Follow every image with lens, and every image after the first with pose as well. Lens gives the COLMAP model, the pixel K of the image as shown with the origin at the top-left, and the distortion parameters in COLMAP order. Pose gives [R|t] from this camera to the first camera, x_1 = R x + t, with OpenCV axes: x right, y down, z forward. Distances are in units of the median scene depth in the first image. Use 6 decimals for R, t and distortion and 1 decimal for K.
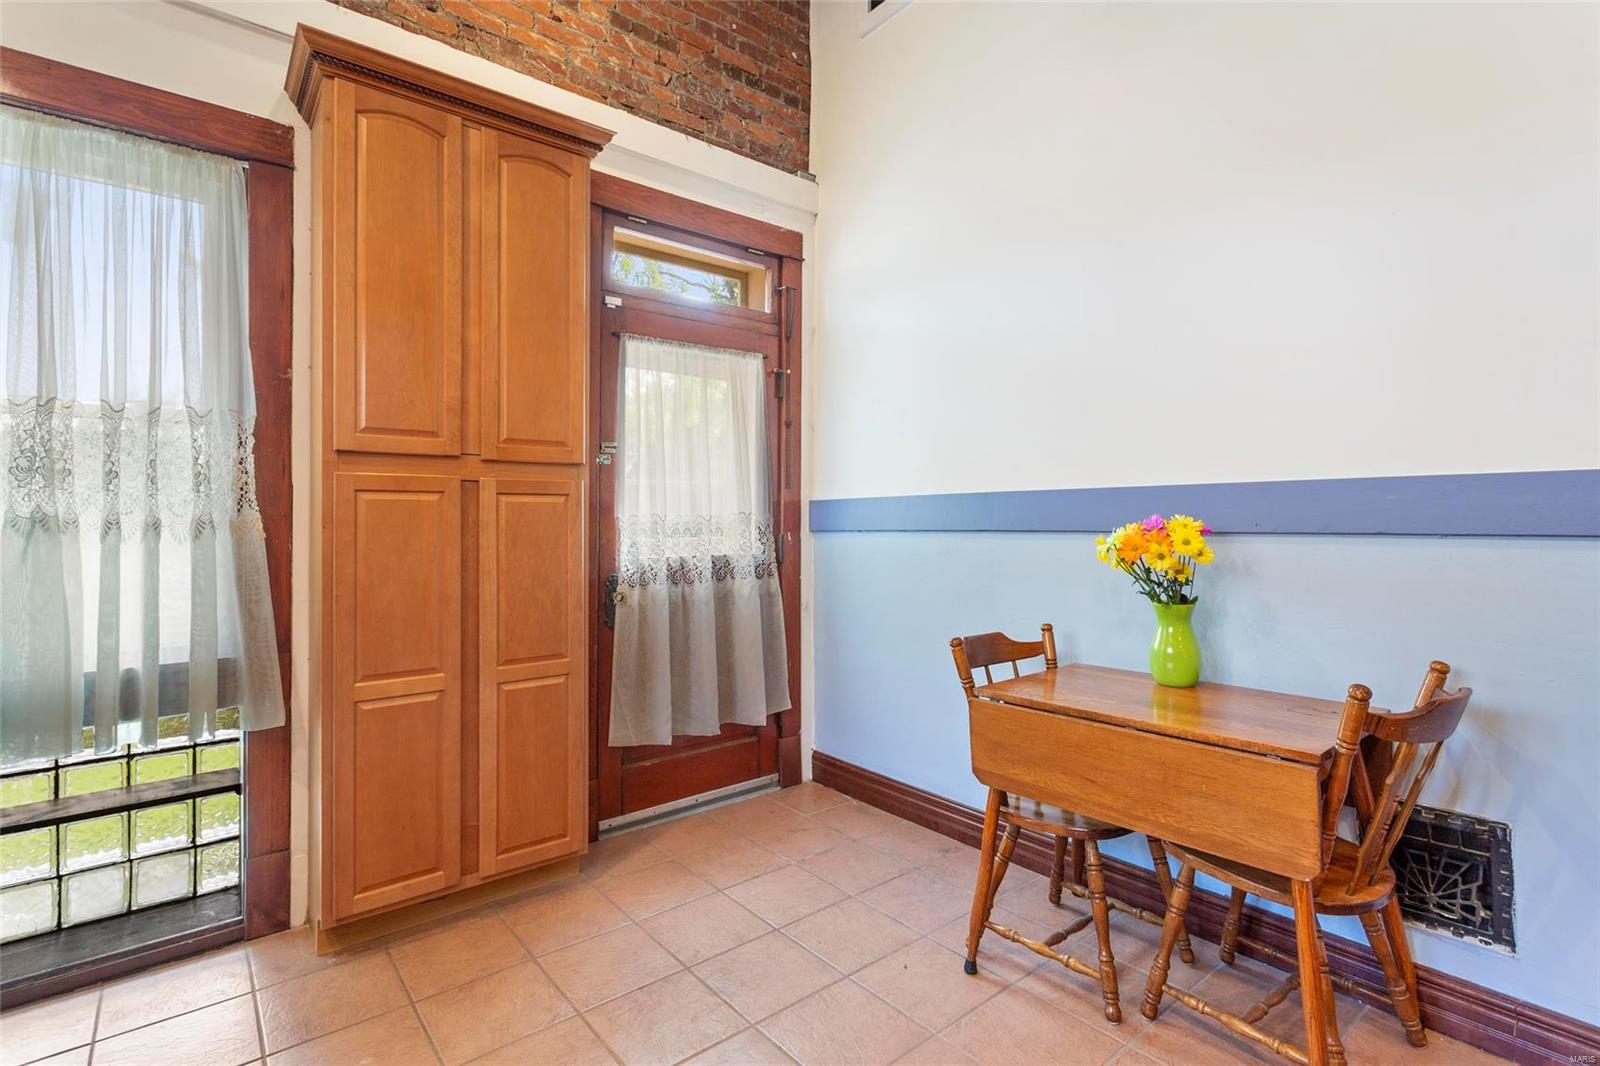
lens RADIAL K [[761.3, 0, 792.9], [0, 761.3, 513.1], [0, 0, 1]] dist [-0.000261, 0.000593]
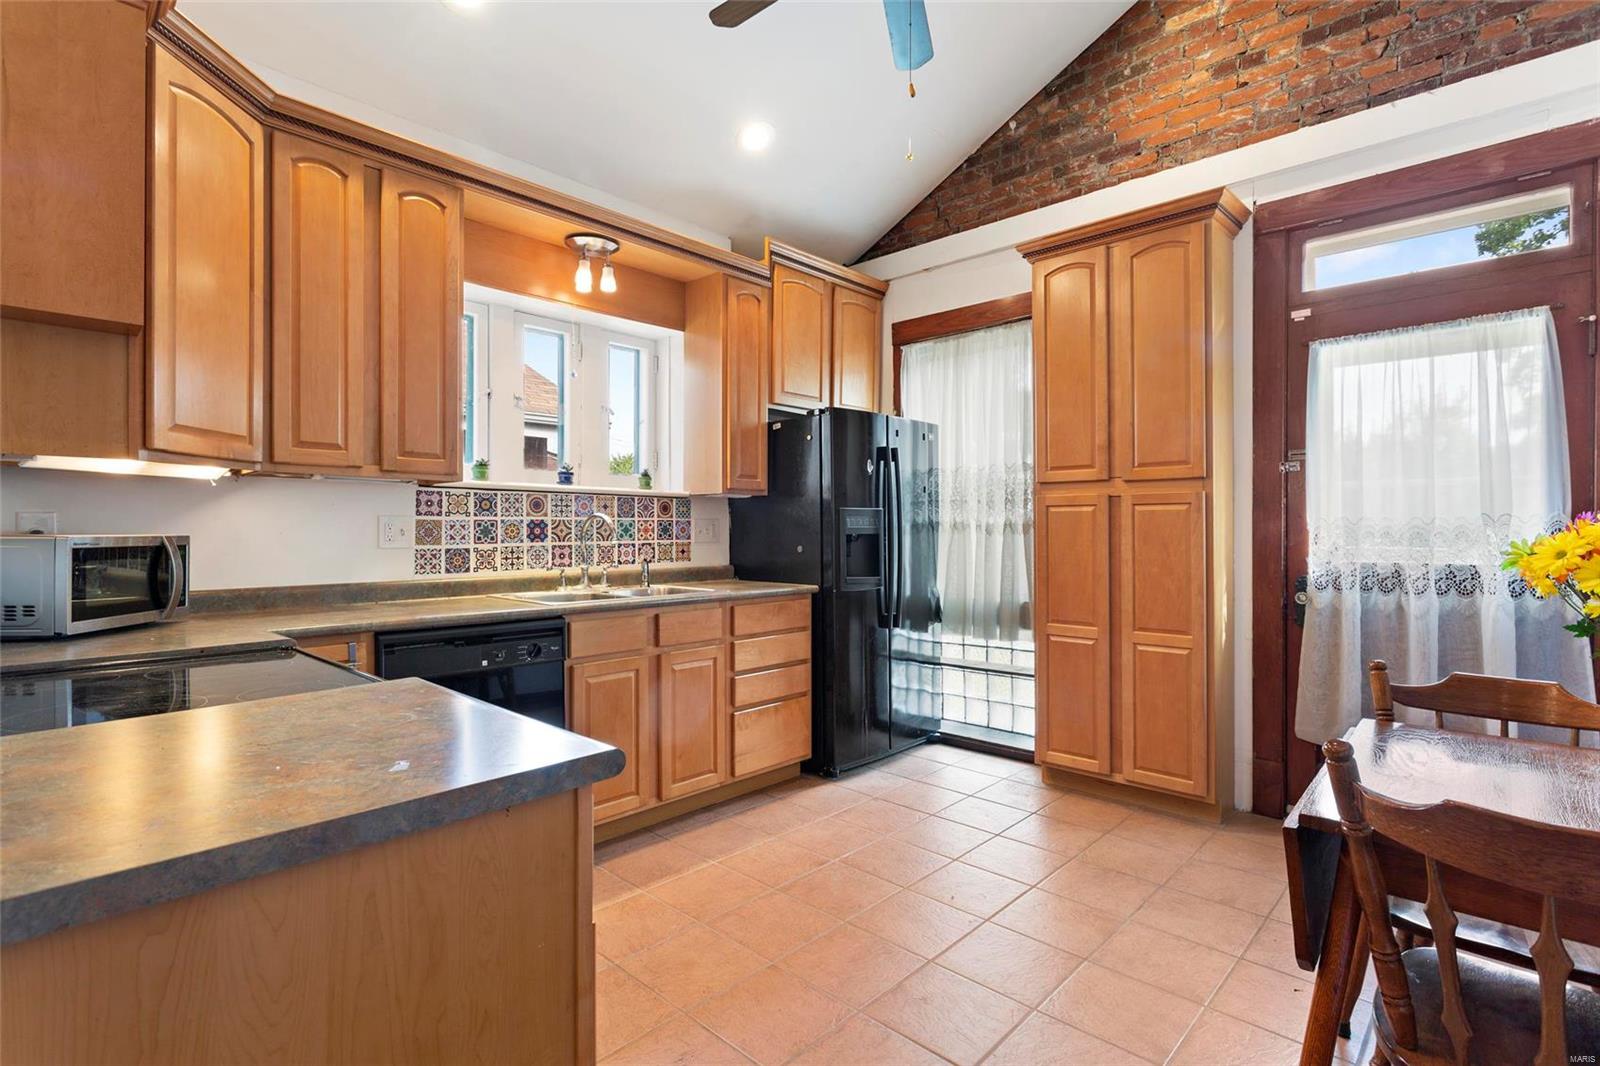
lens RADIAL K [[761.3, 0, 814.1], [0, 761.3, 518.8], [0, 0, 1]] dist [-0.000261, 0.000593]
pose [[0.149118, -0.006888, -0.988795, 0.721082], [0.012851, 0.999905, -0.005027, -0.000548], [0.988736, -0.011958, 0.149192, 0.186848]]
